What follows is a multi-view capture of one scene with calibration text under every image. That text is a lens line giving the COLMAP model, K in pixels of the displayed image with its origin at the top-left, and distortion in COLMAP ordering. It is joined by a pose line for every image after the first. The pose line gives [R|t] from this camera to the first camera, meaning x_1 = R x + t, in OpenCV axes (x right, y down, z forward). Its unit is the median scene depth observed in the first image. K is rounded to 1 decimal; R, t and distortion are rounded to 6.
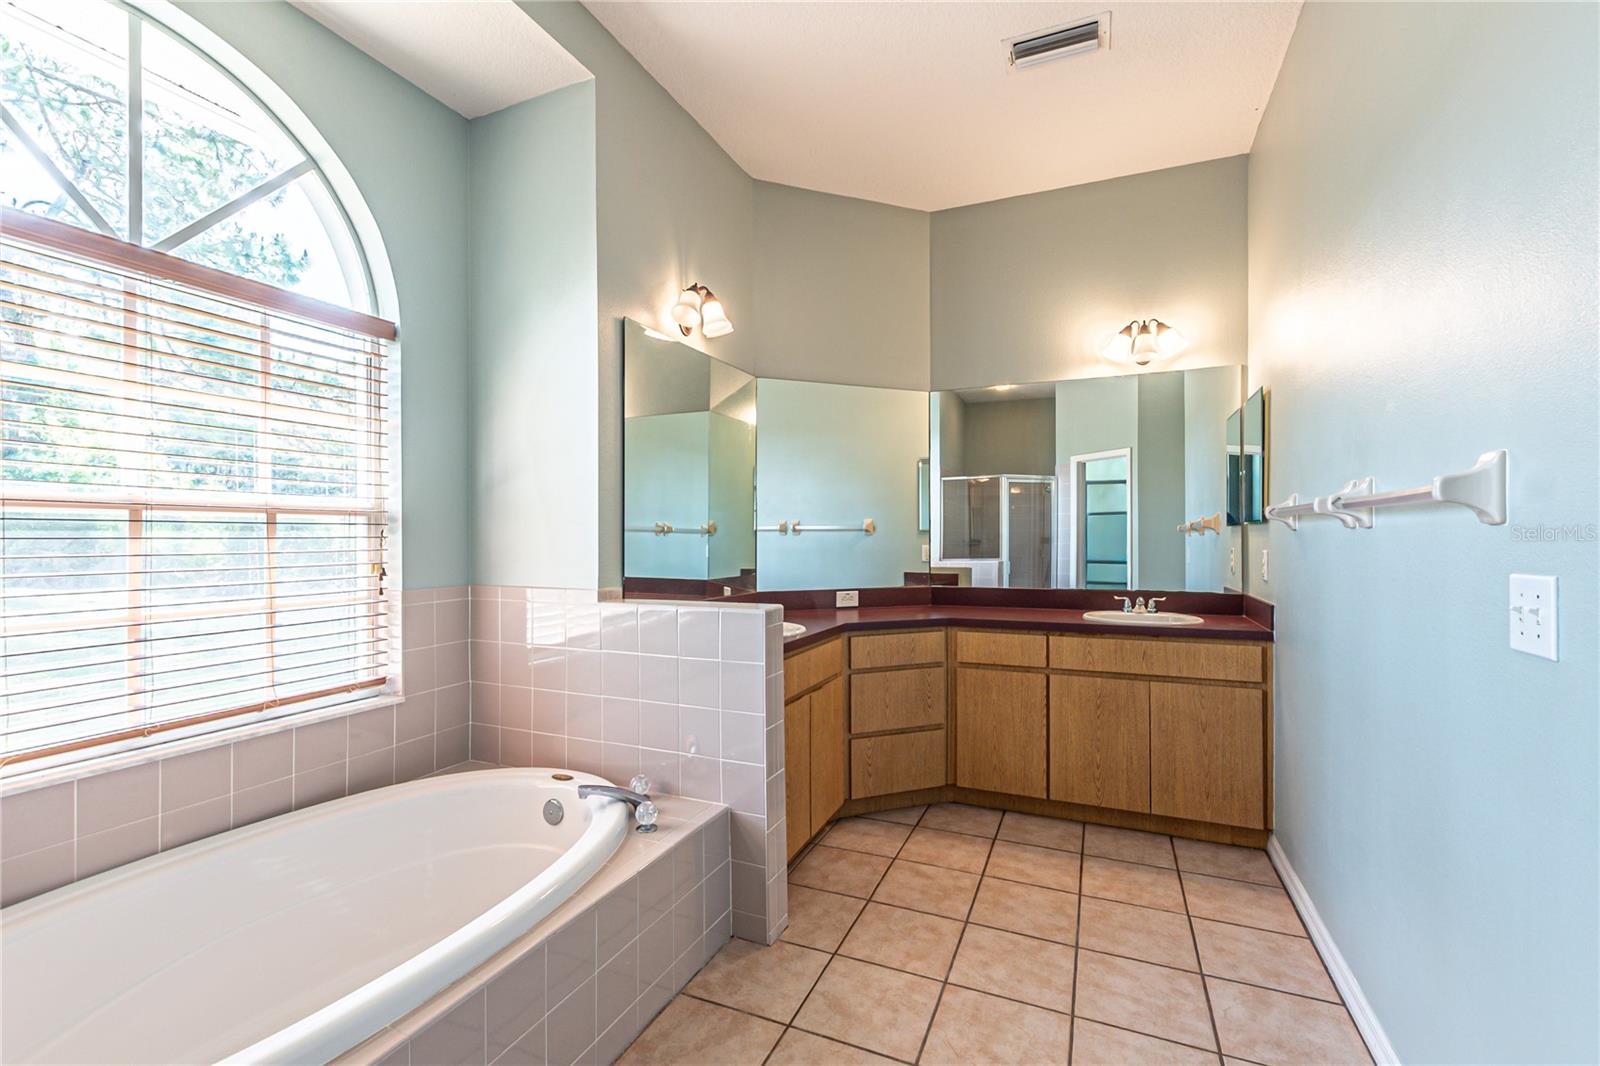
lens RADIAL K [[690.3, 0, 802.3], [0, 690.3, 541.2], [0, 0, 1]] dist [0.004868, 0.000940]
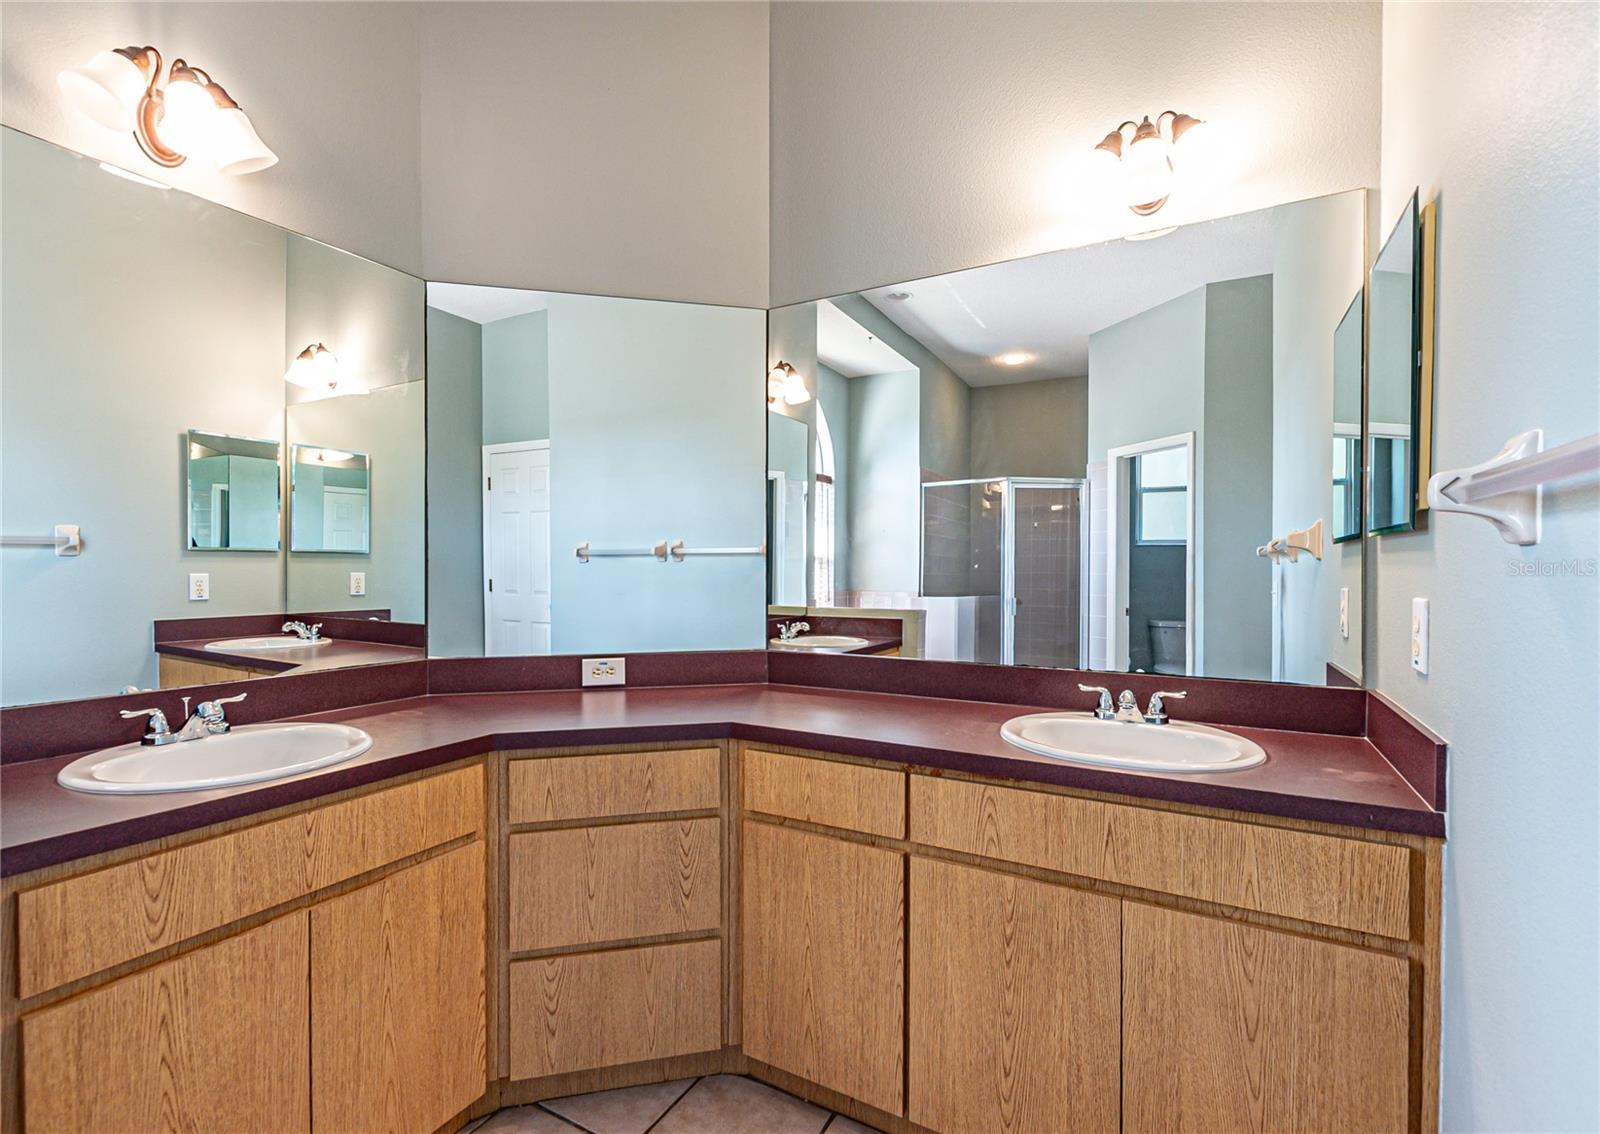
lens RADIAL K [[698.6, 0, 793.0], [0, 698.6, 574.2], [0, 0, 1]] dist [0.000325, -0.000617]
pose [[0.991276, 0.003563, -0.131753, 0.326916], [-0.002395, 0.999956, 0.009029, -0.002820], [0.131779, -0.008634, 0.991242, 0.498603]]
